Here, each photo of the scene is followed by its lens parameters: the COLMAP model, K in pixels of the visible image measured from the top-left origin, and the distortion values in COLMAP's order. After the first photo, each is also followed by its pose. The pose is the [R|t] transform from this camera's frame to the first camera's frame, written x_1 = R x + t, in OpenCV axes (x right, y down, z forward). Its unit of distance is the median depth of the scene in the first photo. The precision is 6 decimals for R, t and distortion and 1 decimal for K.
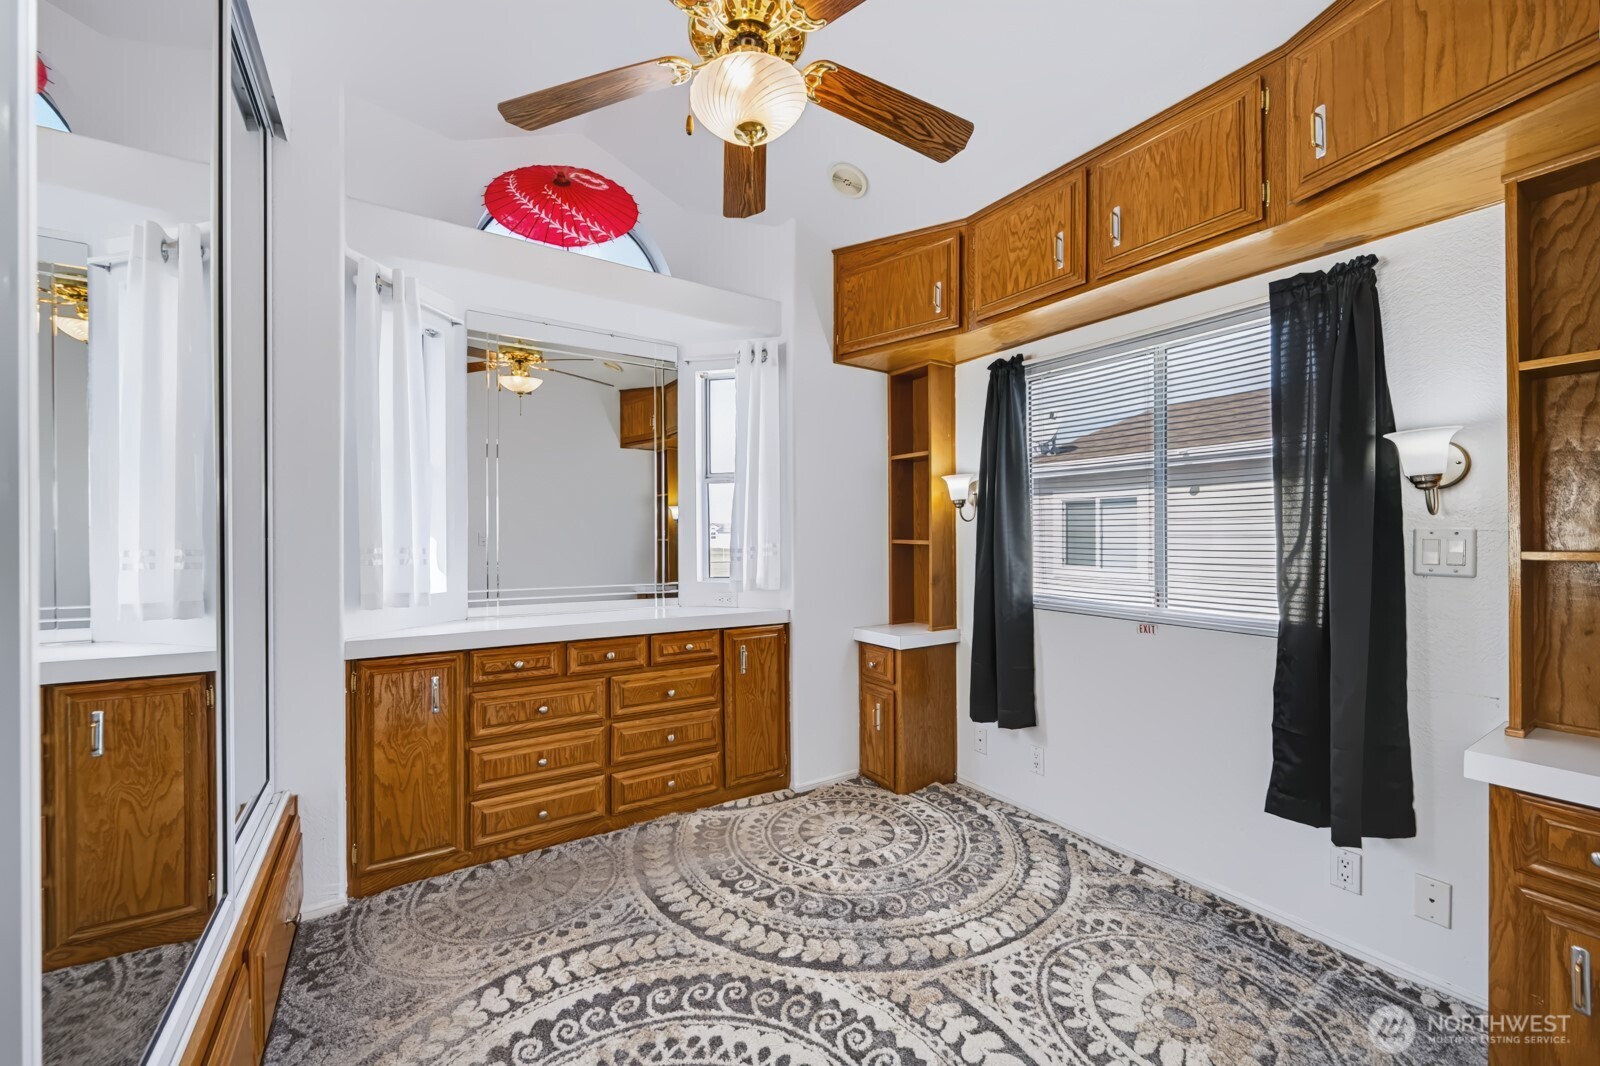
lens RADIAL K [[632.7, 0, 804.5], [0, 632.7, 546.2], [0, 0, 1]] dist [-0.003666, 0.000539]
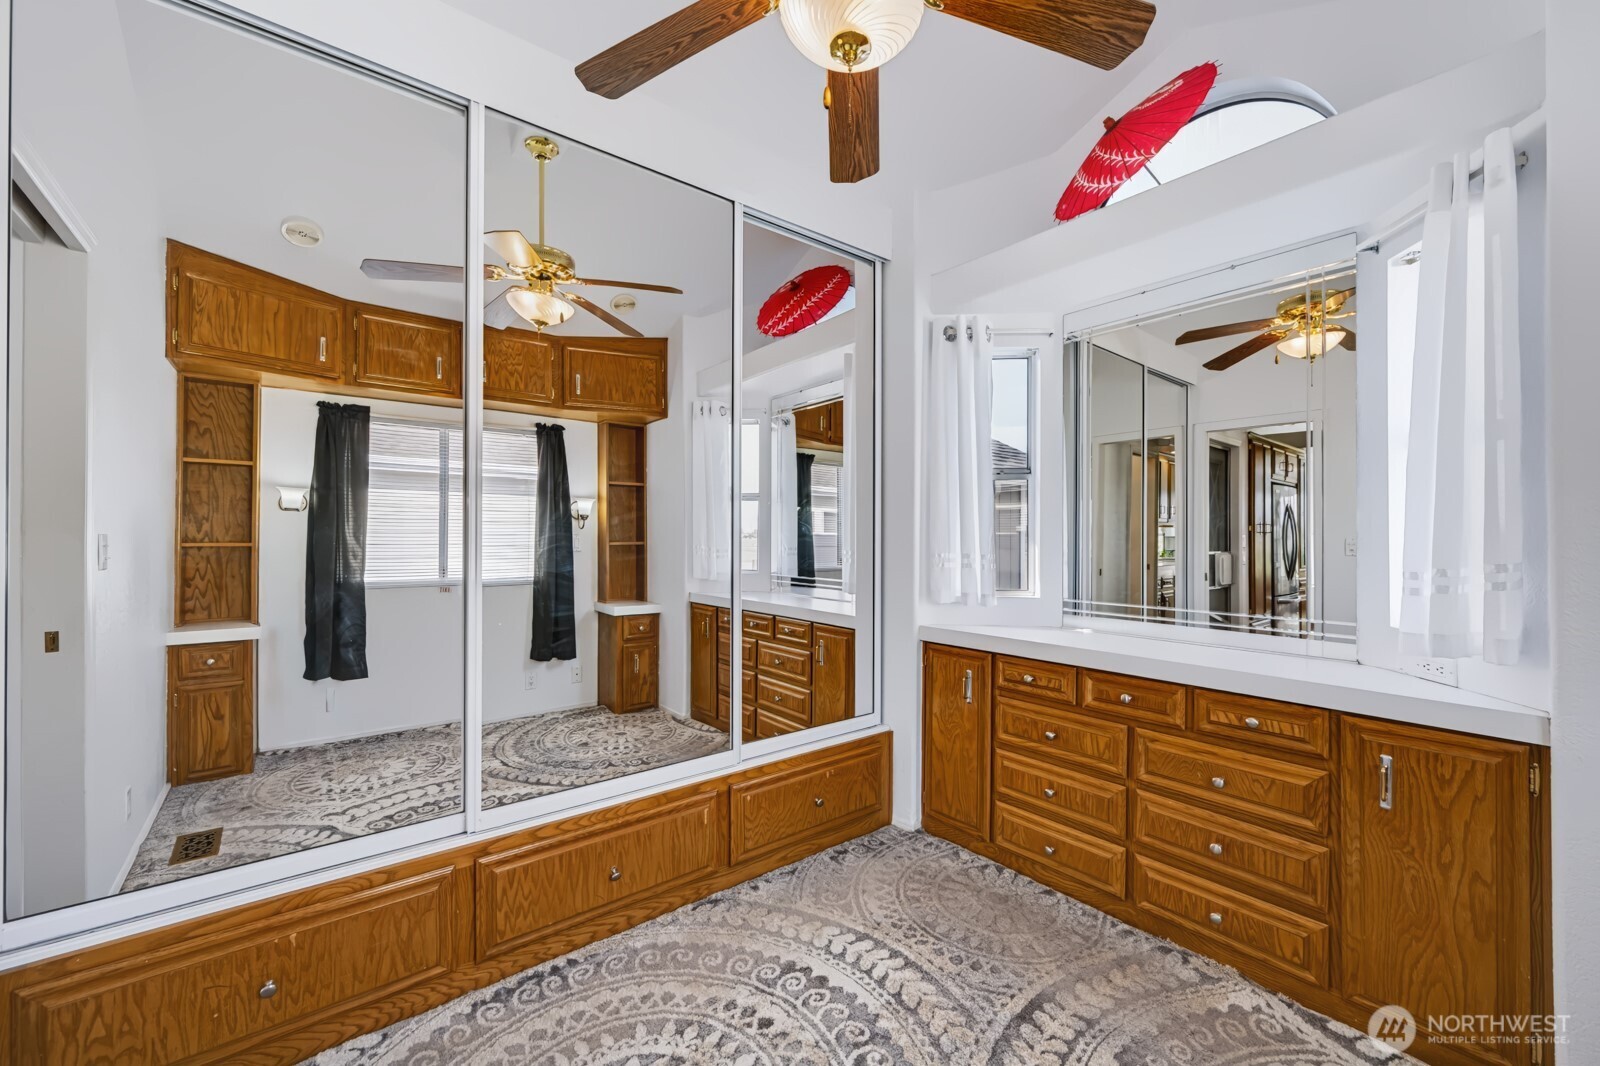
lens RADIAL K [[632.7, 0, 803.2], [0, 632.7, 531.8], [0, 0, 1]] dist [-0.003666, 0.000539]
pose [[0.098870, -0.006553, -0.995079, 0.464786], [-0.017661, 0.999809, -0.008339, -0.021998], [0.994944, 0.018399, 0.098735, 0.550393]]
